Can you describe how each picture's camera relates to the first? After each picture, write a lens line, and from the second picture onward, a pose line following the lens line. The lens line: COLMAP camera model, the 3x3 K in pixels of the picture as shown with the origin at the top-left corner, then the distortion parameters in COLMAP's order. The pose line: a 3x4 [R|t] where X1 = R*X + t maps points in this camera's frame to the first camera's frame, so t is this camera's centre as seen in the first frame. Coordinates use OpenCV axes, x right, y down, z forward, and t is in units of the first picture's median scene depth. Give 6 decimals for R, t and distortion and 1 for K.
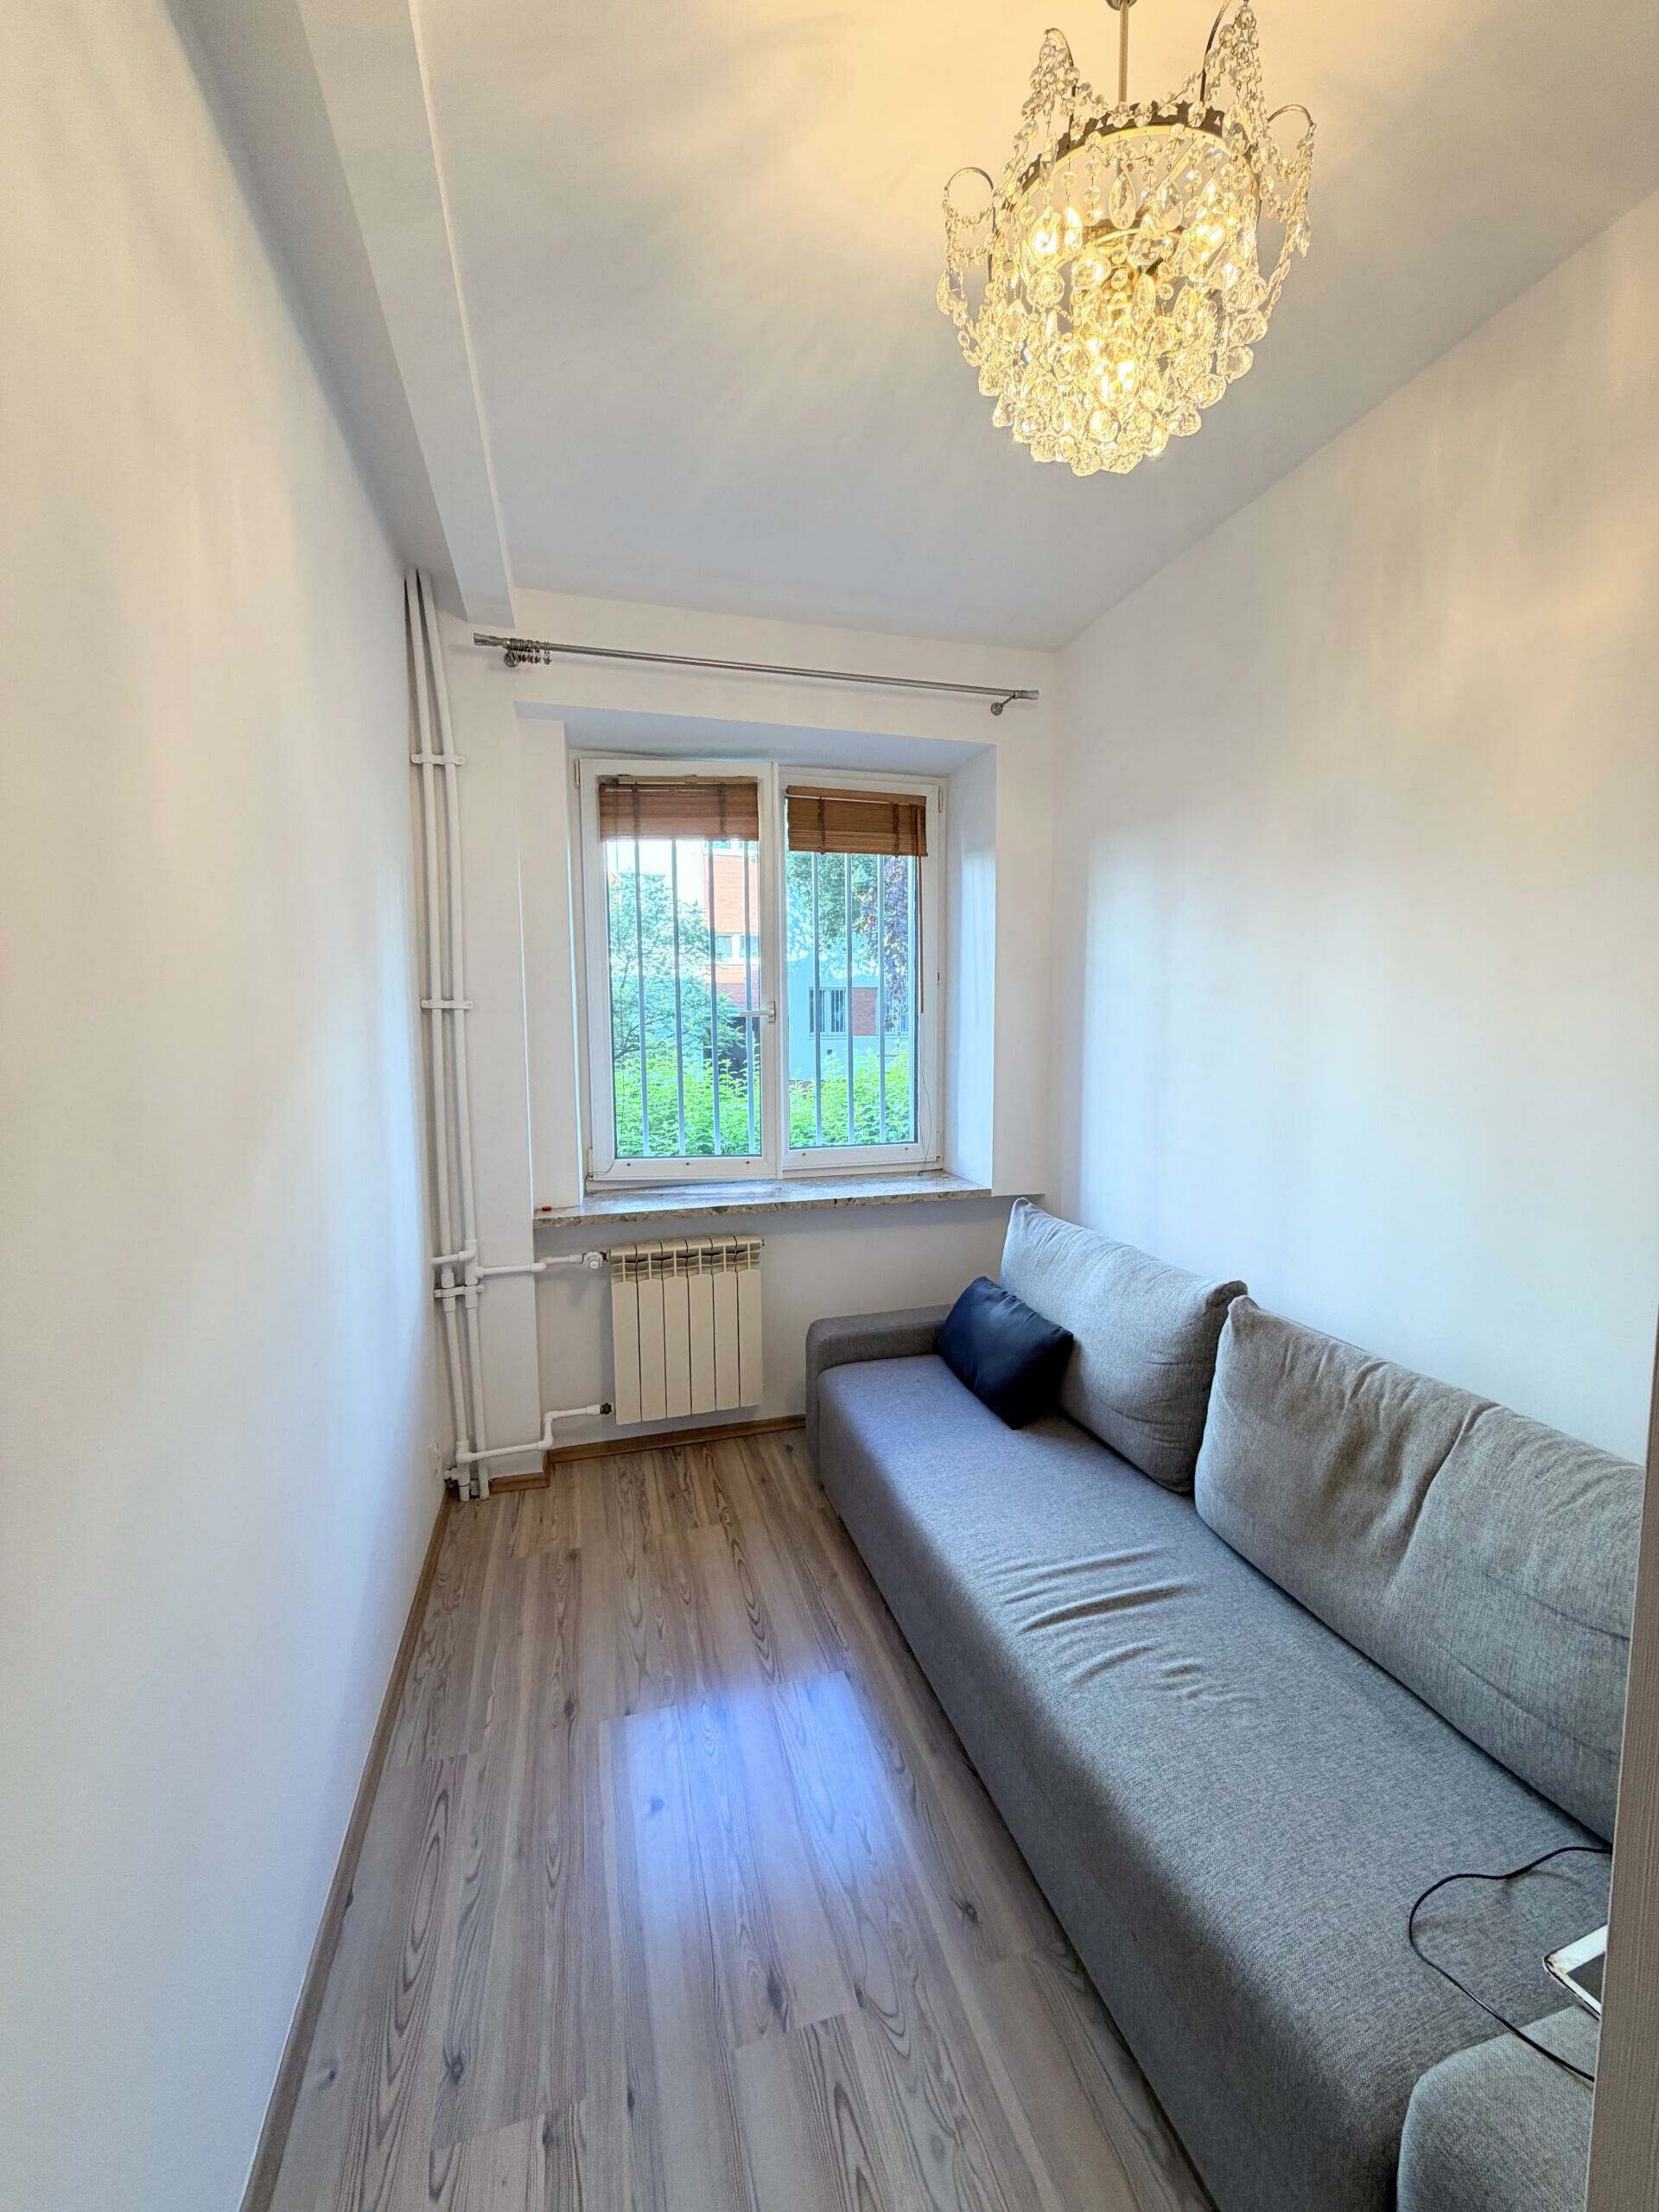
lens RADIAL K [[876.1, 0, 829.5], [0, 876.1, 1106.0], [0, 0, 1]] dist [0.000438, 0.000144]
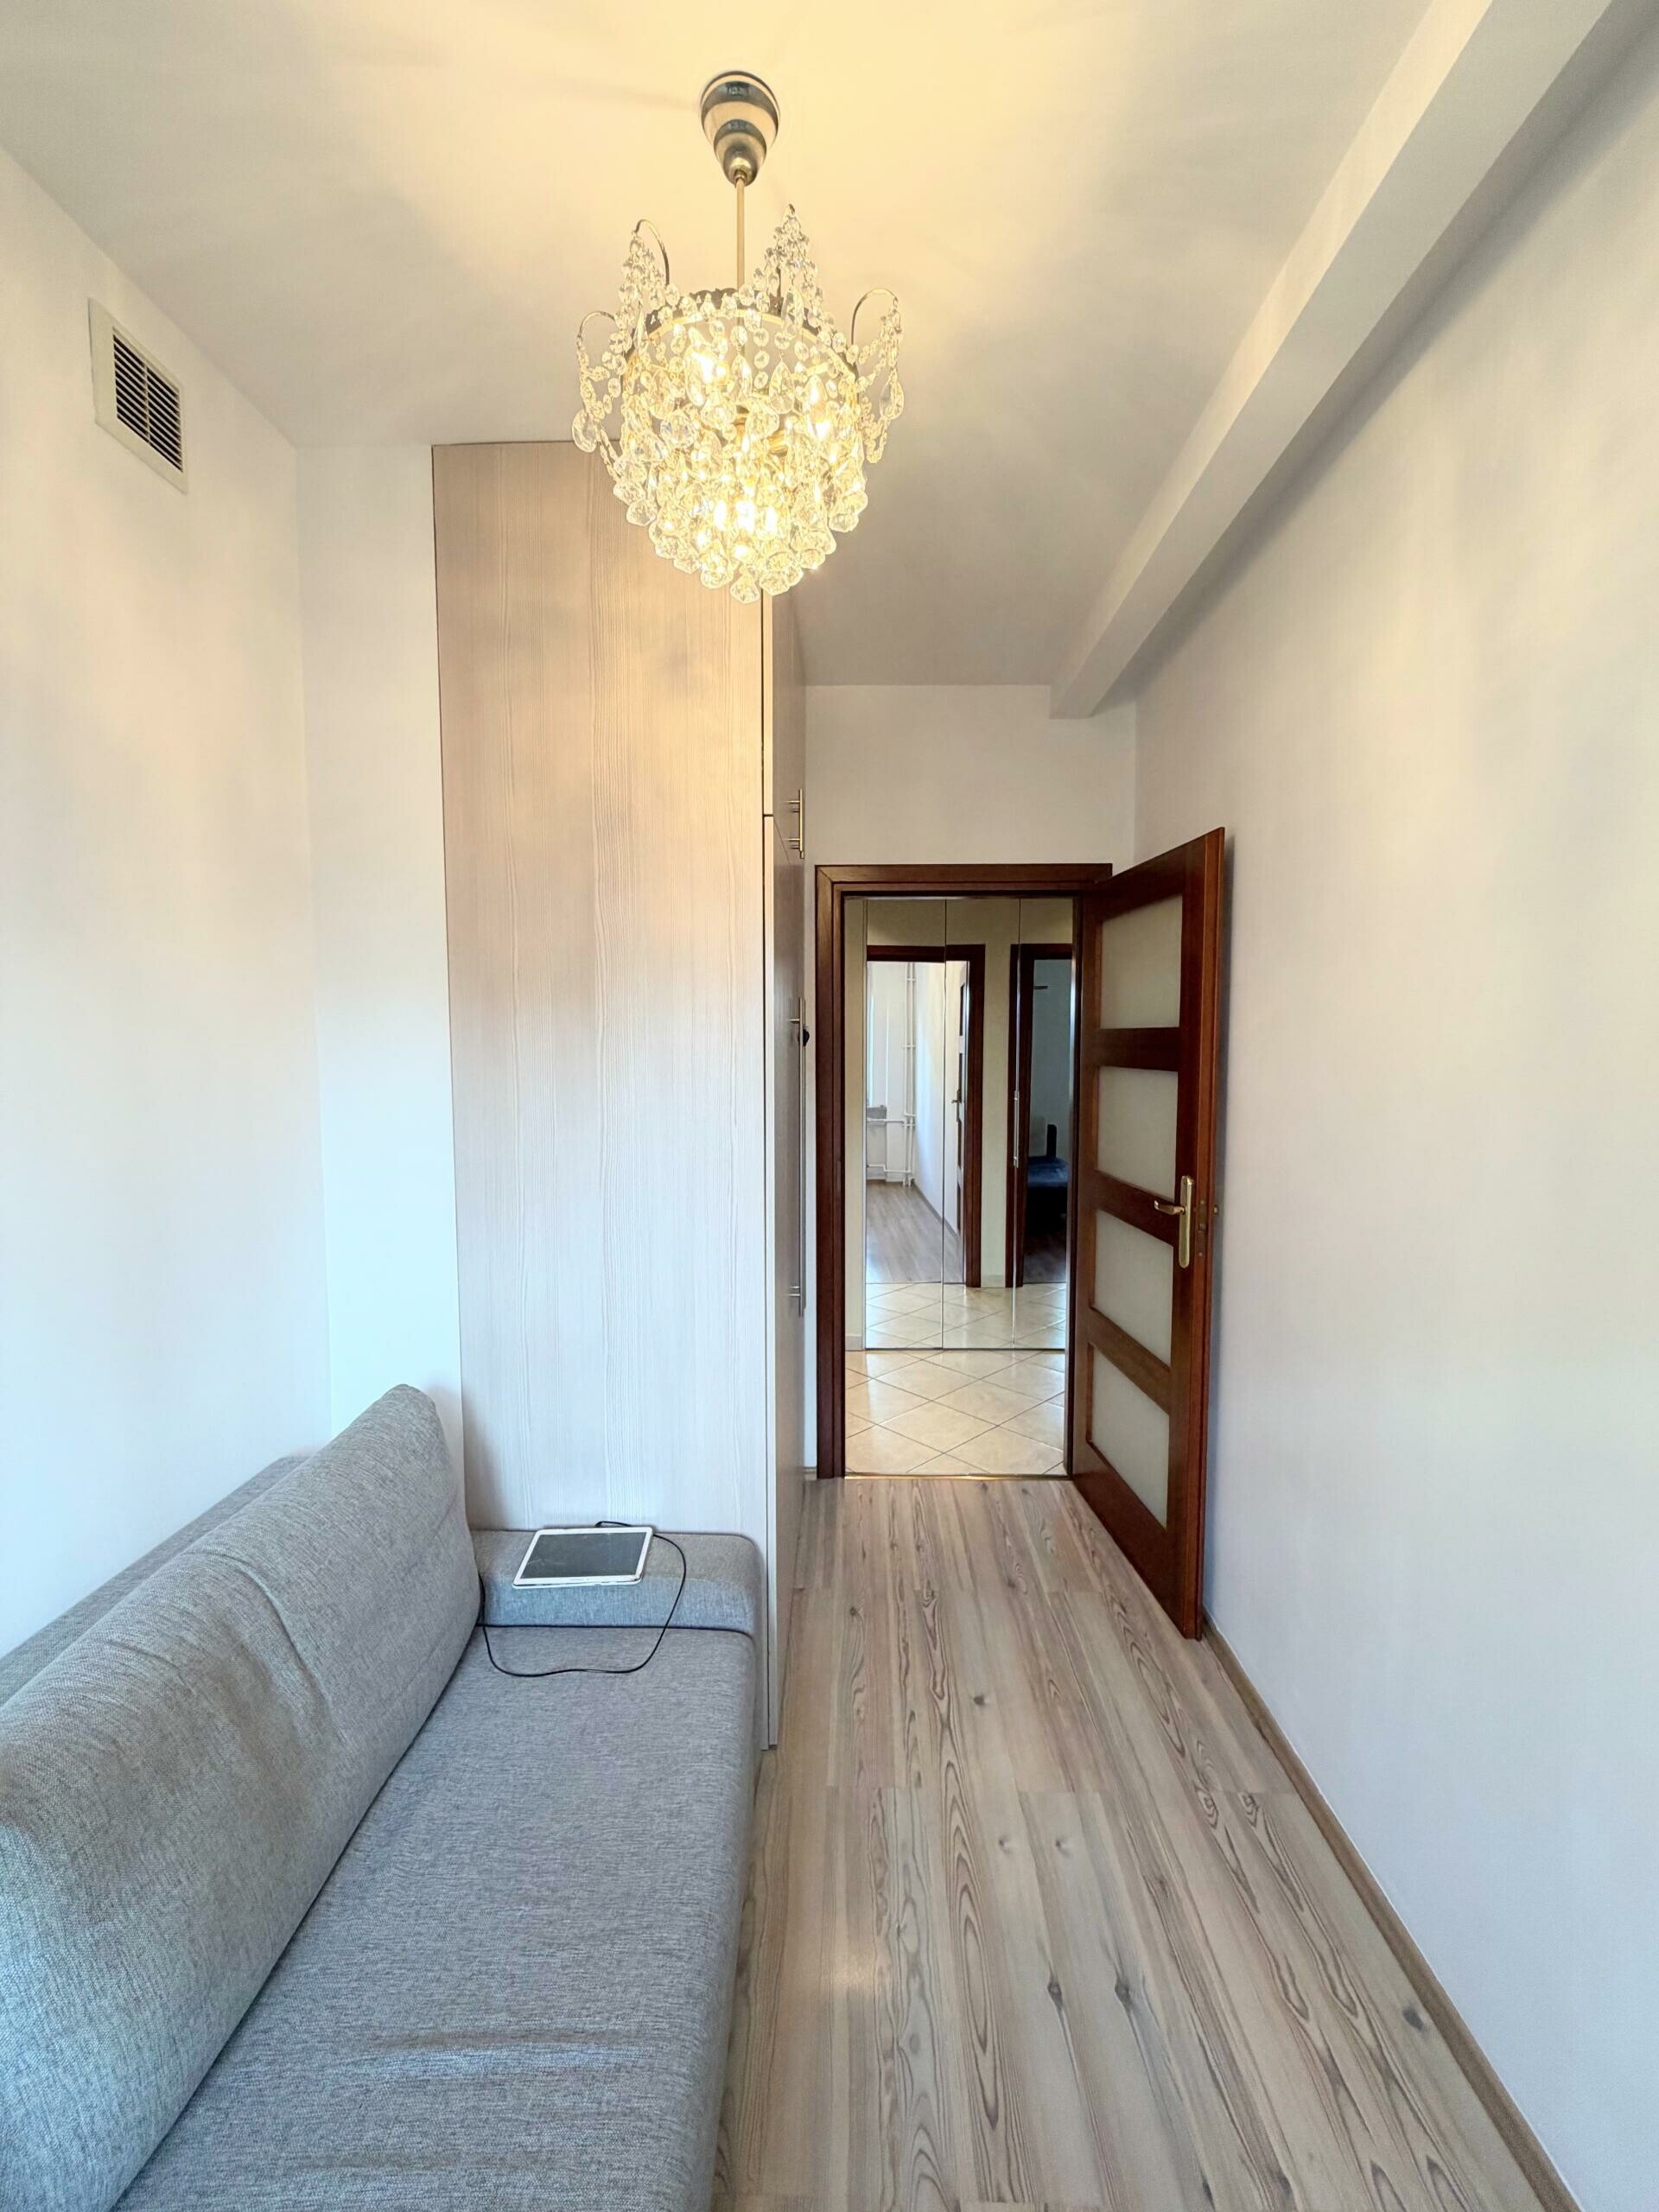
lens RADIAL K [[876.1, 0, 829.5], [0, 876.1, 1106.0], [0, 0, 1]] dist [0.000438, 0.000144]
pose [[-0.953842, -0.011626, 0.300084, -0.101280], [0.036586, 0.987308, 0.154543, -0.234160], [-0.298072, 0.158388, -0.941311, 1.819259]]
